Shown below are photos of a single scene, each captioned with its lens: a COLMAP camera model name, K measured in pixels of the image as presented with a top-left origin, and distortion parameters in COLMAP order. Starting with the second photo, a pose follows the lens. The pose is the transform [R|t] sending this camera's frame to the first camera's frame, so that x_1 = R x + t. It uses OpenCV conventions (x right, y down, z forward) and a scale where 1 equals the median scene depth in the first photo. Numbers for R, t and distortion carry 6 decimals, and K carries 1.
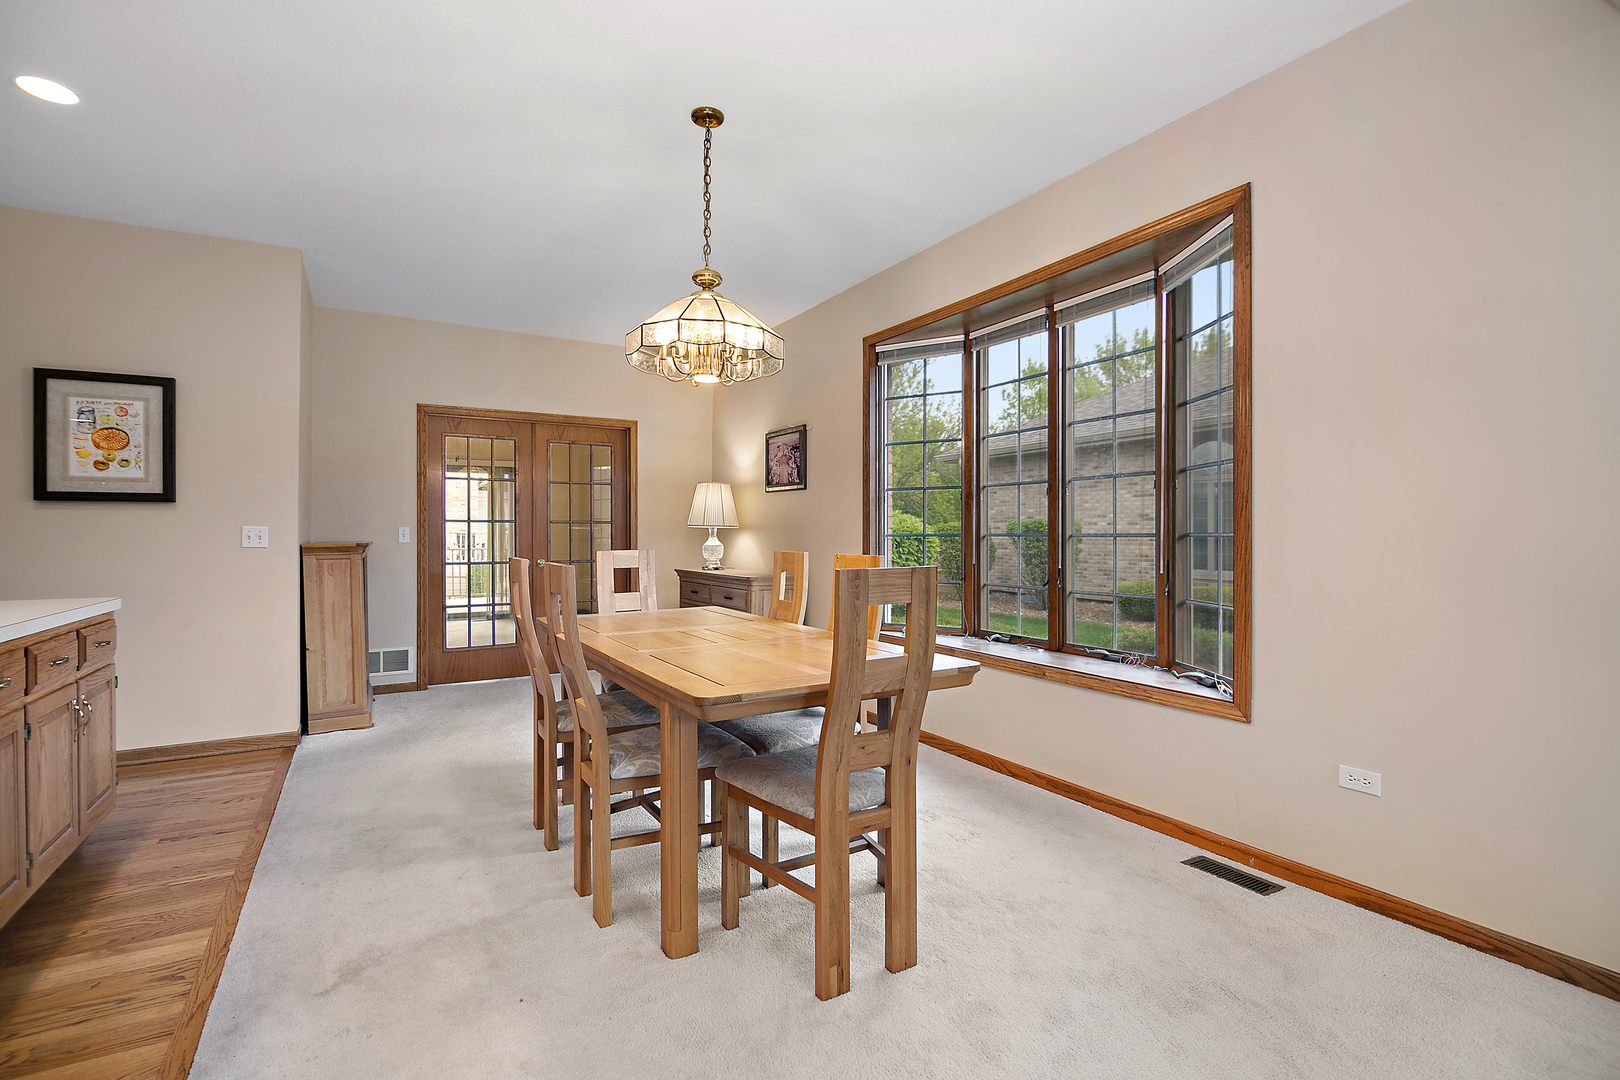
lens RADIAL K [[730.6, 0, 807.6], [0, 730.6, 532.6], [0, 0, 1]] dist [-0.000881, -0.010551]
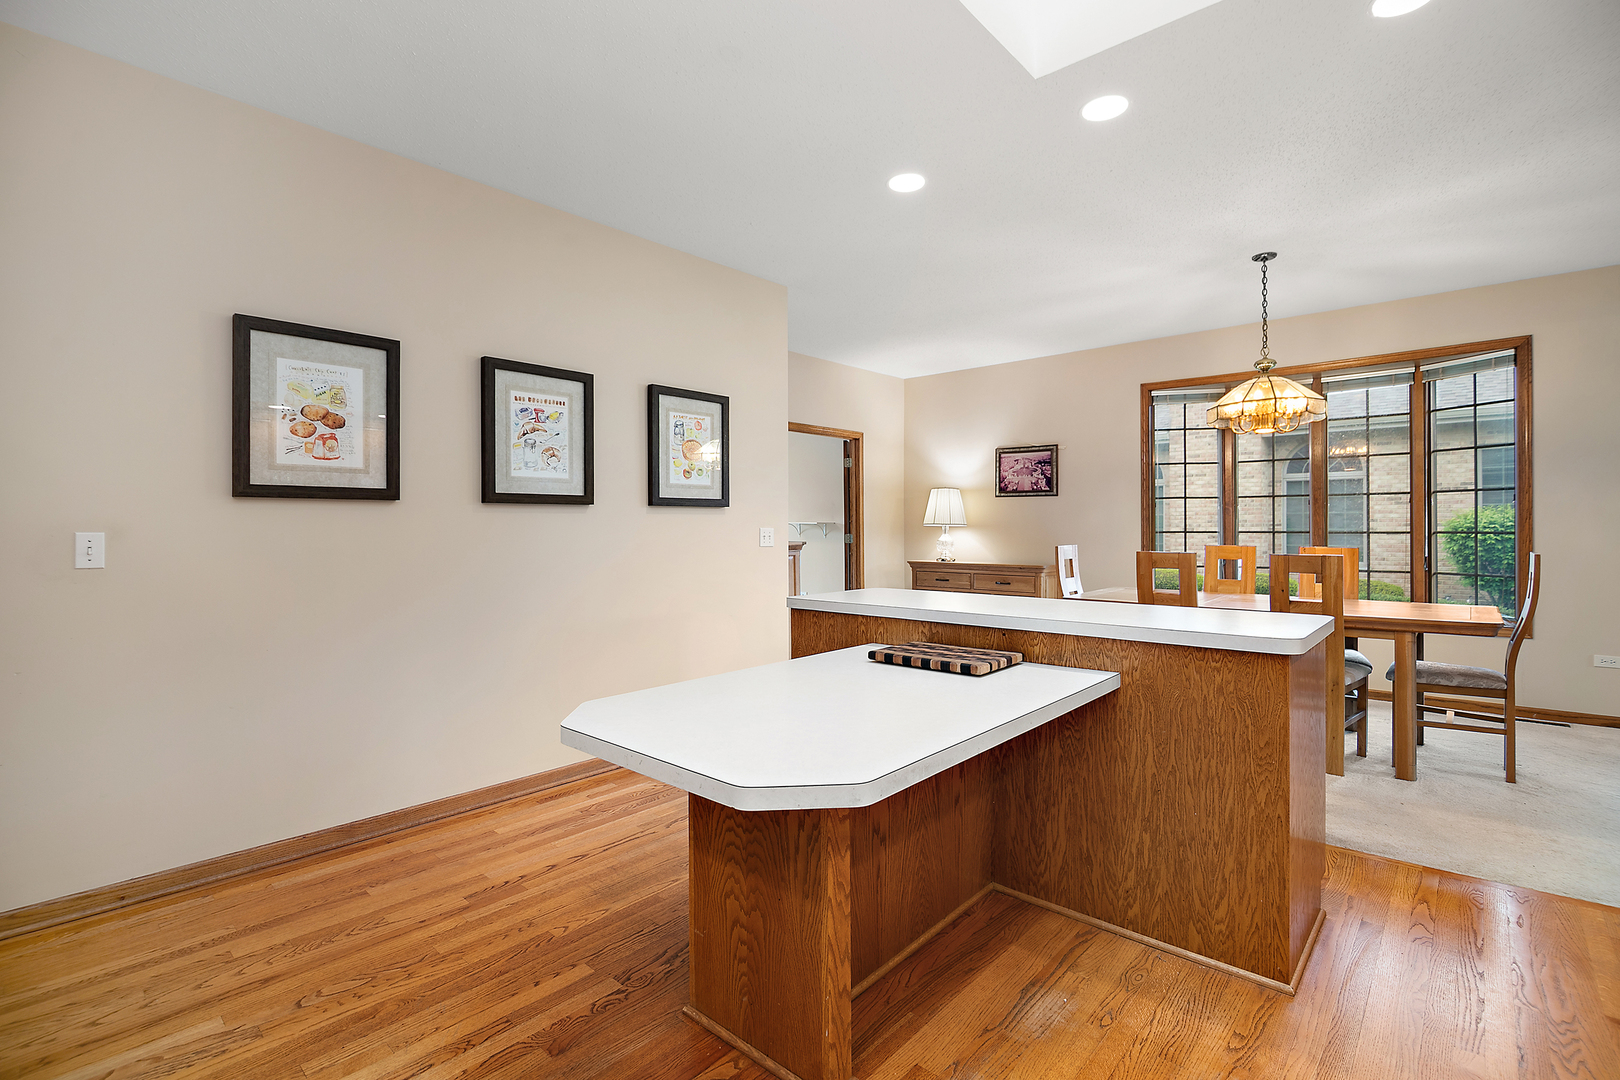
lens RADIAL K [[748.3, 0, 808.1], [0, 748.3, 519.6], [0, 0, 1]] dist [-0.000592, -0.000236]
pose [[0.953840, -0.000793, 0.300315, -0.953636], [0.003239, 0.999966, -0.007647, -0.011322], [-0.300299, 0.008267, 0.953809, -0.124063]]
